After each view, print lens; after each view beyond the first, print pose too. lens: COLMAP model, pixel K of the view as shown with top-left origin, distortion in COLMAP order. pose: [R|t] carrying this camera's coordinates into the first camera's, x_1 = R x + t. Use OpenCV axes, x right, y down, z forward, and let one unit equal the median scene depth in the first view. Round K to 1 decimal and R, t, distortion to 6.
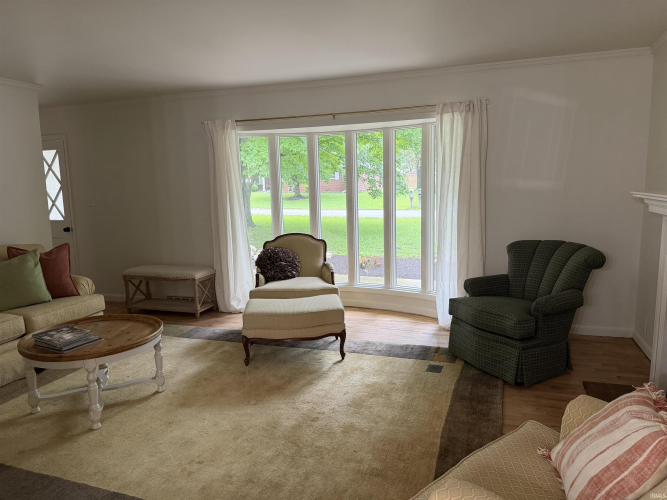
lens RADIAL K [[466.9, 0, 334.8], [0, 466.9, 250.8], [0, 0, 1]] dist [0.053023, -0.069763]
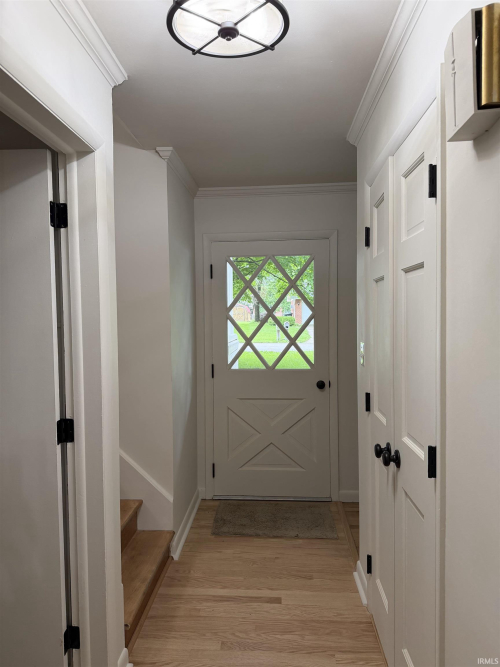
lens RADIAL K [[466.9, 0, 249.8], [0, 466.9, 334.4], [0, 0, 1]] dist [0.053023, -0.069763]
pose [[0.960303, -0.005035, 0.278914, -1.280667], [0.033699, 0.994609, -0.098072, -0.082690], [-0.276917, 0.103578, 0.955295, 0.698835]]
